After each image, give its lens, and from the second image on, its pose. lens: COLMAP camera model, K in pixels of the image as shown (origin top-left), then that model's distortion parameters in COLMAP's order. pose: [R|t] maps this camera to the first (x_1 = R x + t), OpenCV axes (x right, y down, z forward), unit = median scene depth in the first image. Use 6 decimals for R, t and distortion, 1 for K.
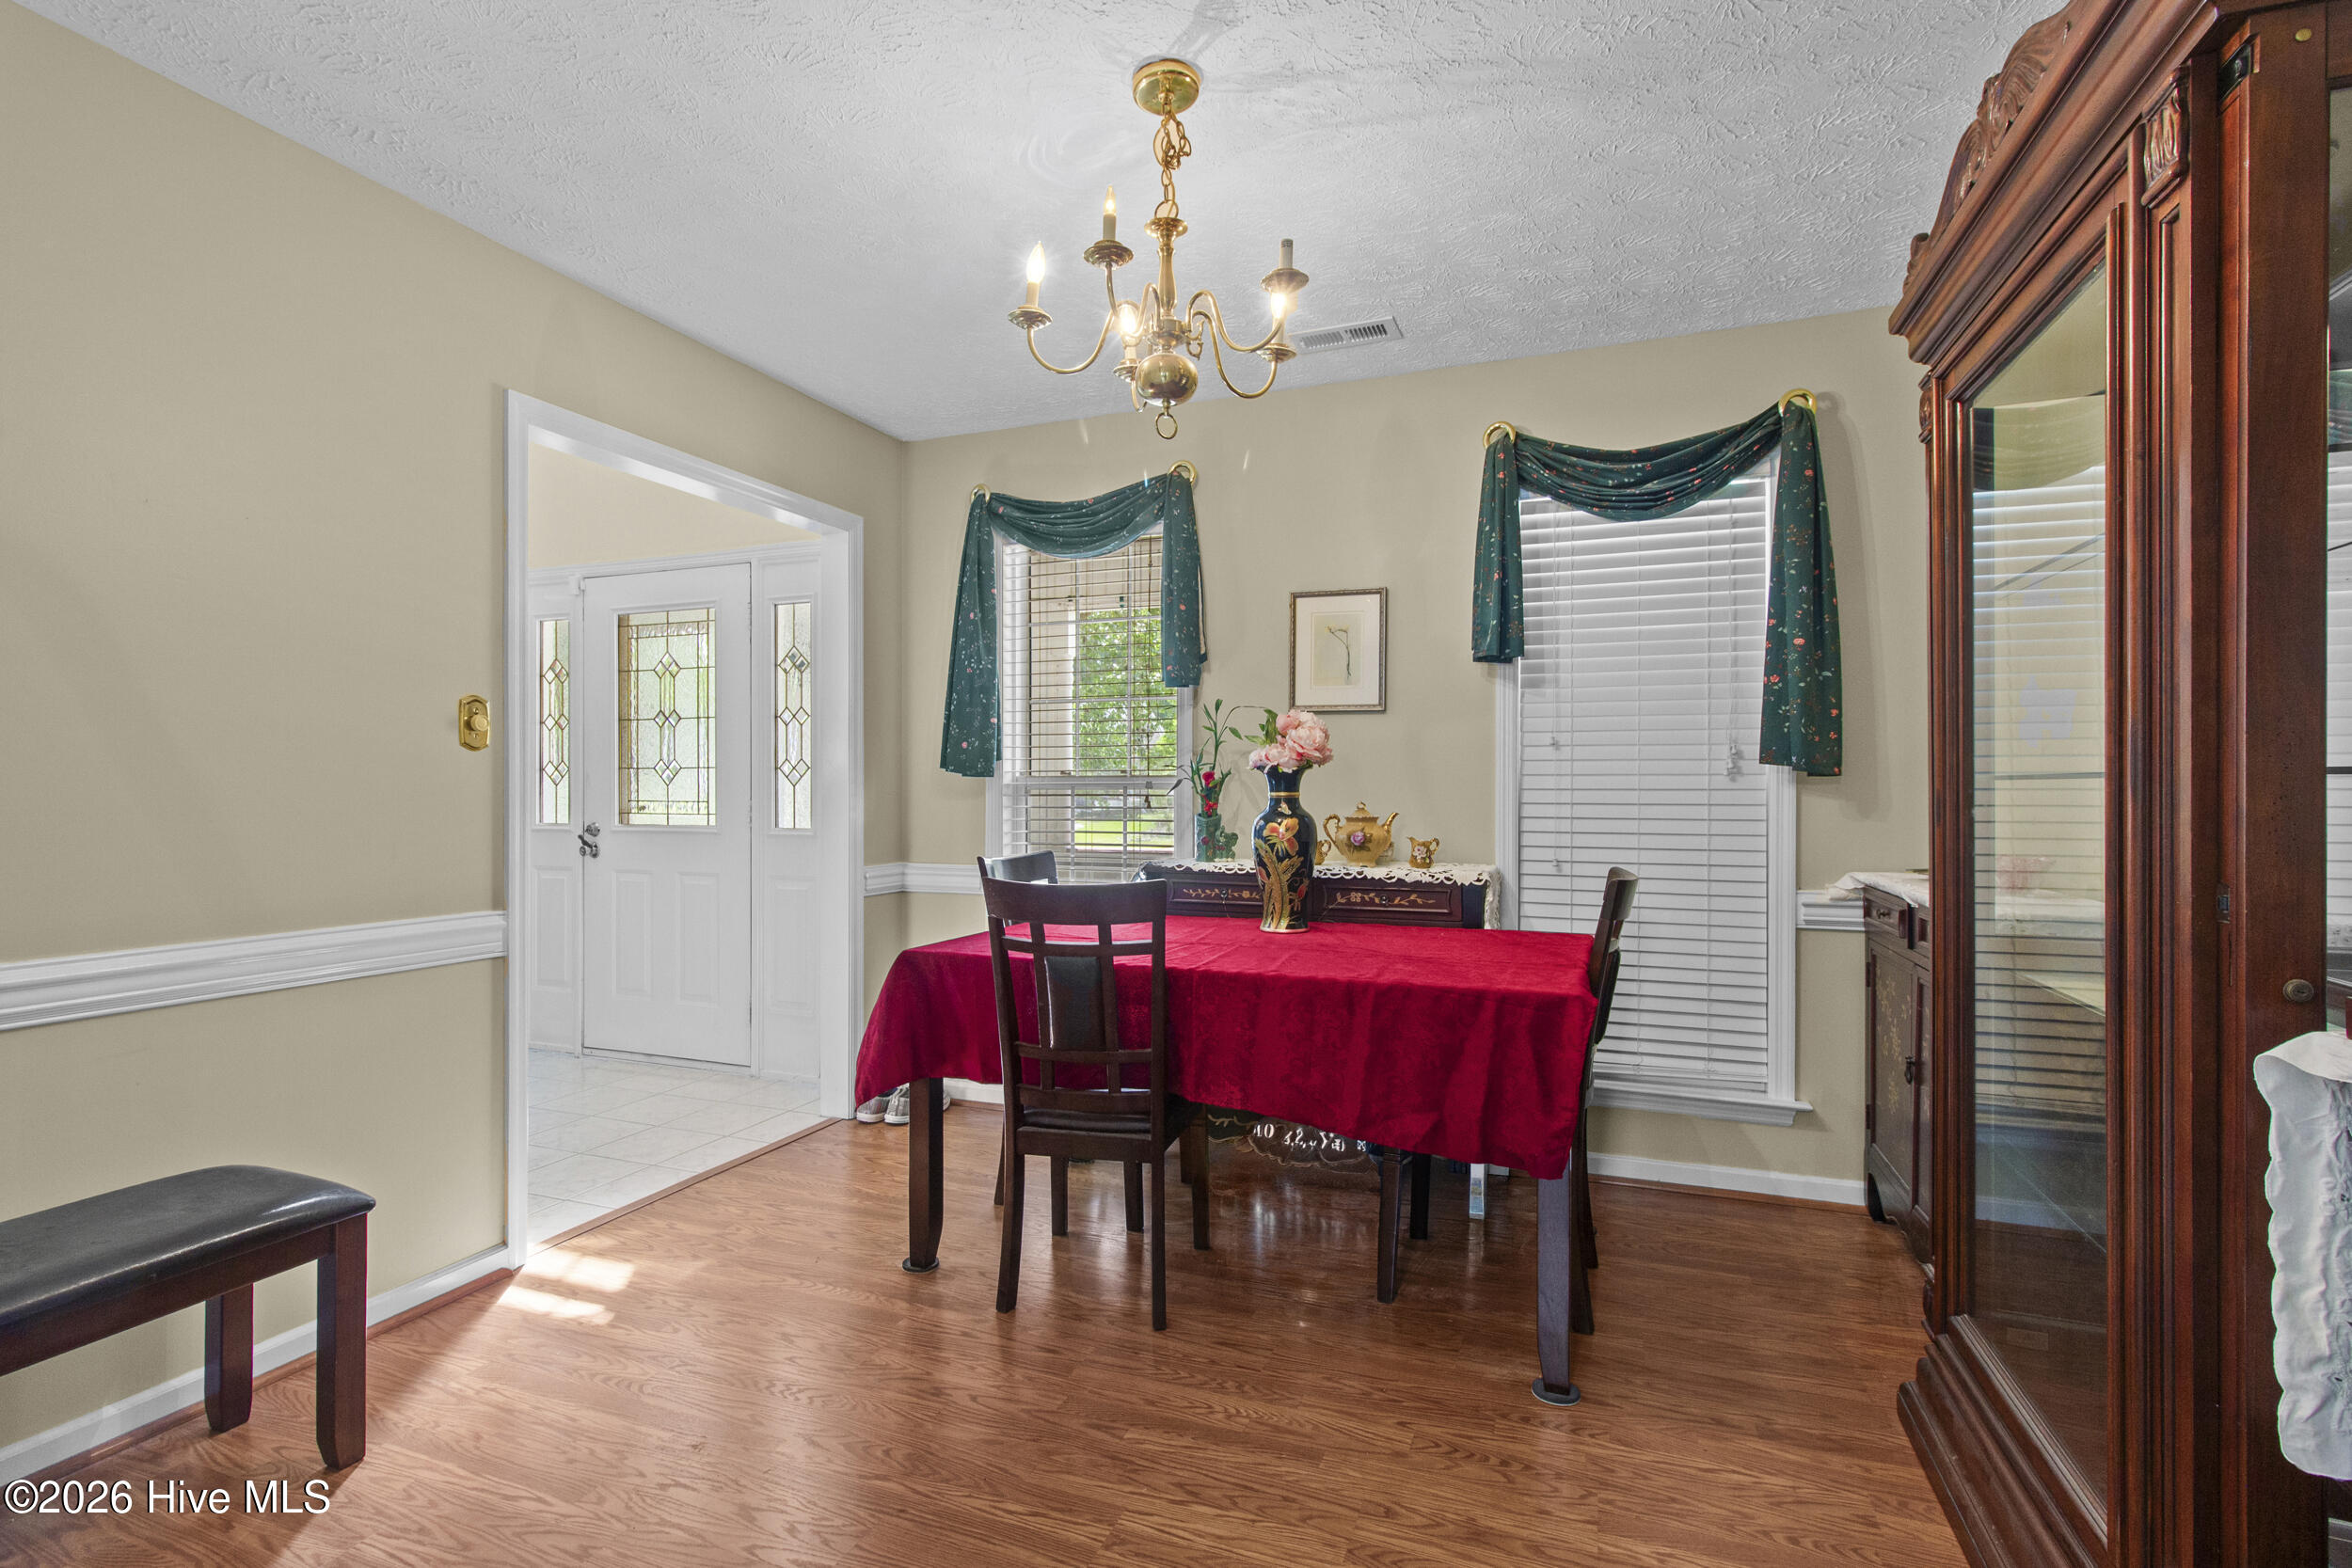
lens RADIAL K [[1094.4, 0, 1161.9], [0, 1094.4, 783.6], [0, 0, 1]] dist [0.003380, 0.000548]
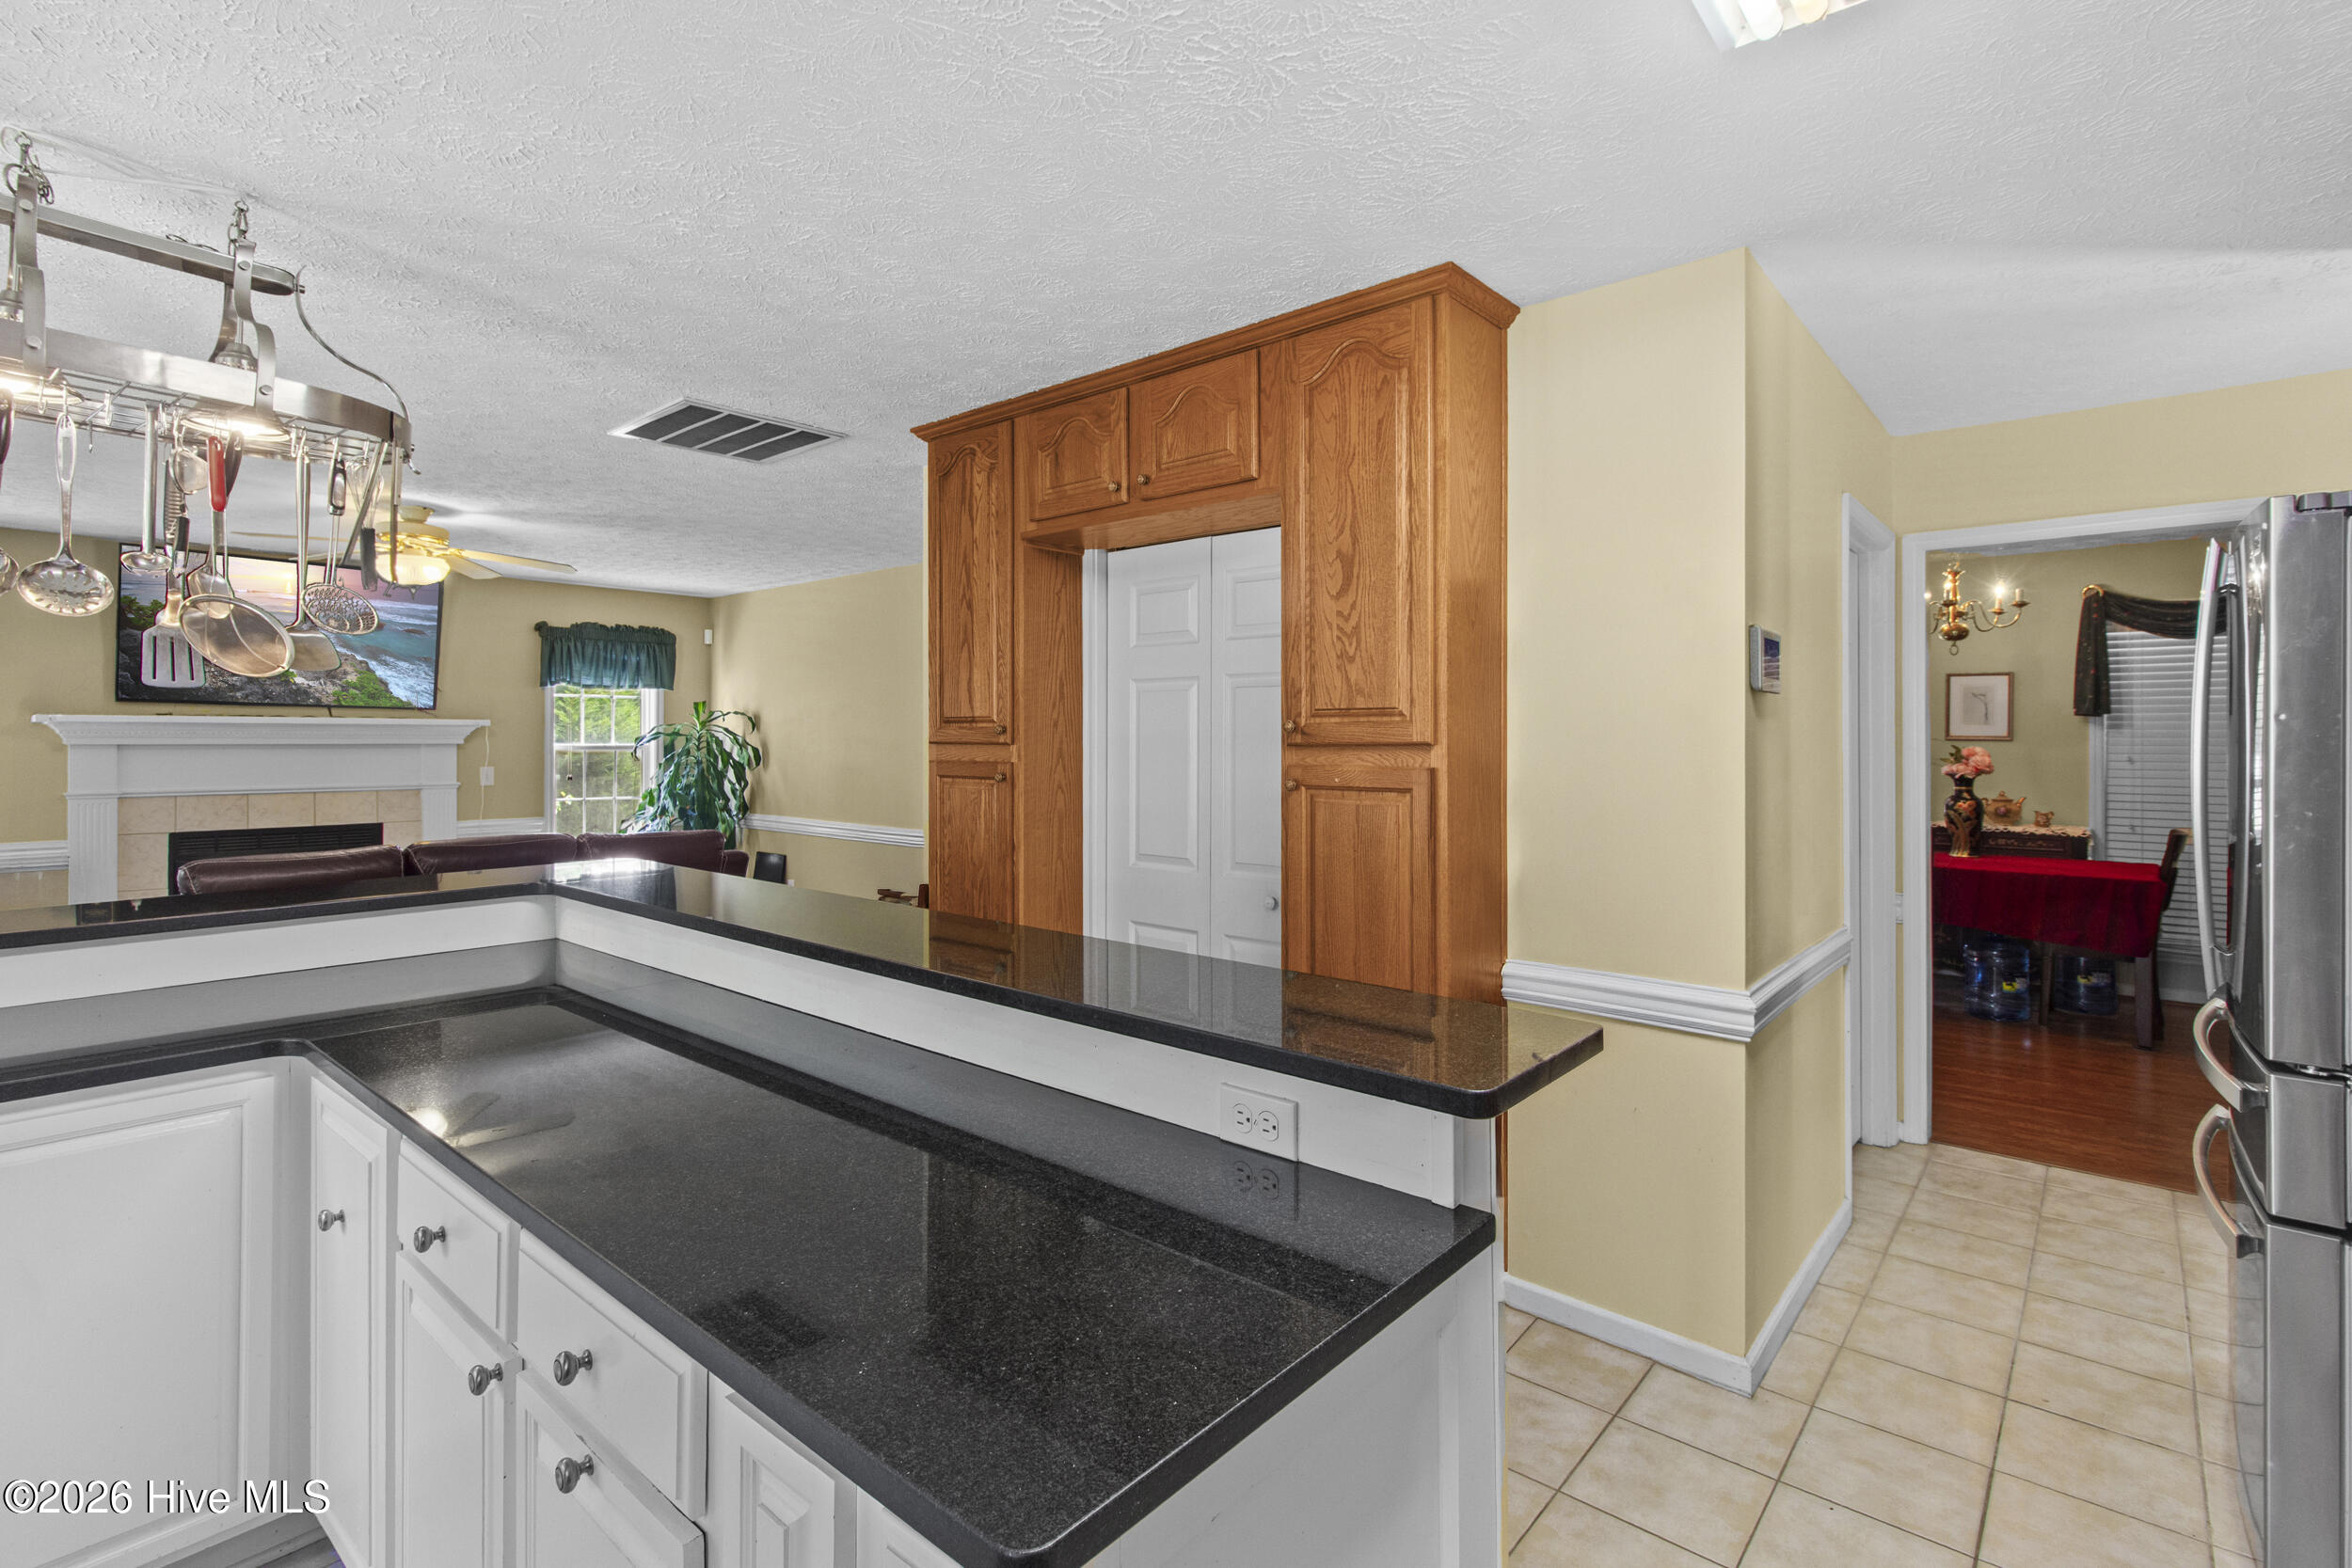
lens RADIAL K [[1094.4, 0, 1148.7], [0, 1094.4, 739.1], [0, 0, 1]] dist [0.003380, 0.000548]
pose [[0.939562, 0.002232, -0.342371, -0.572717], [-0.001221, 0.999994, 0.003167, -0.080158], [0.342376, -0.002558, 0.939559, -1.323647]]
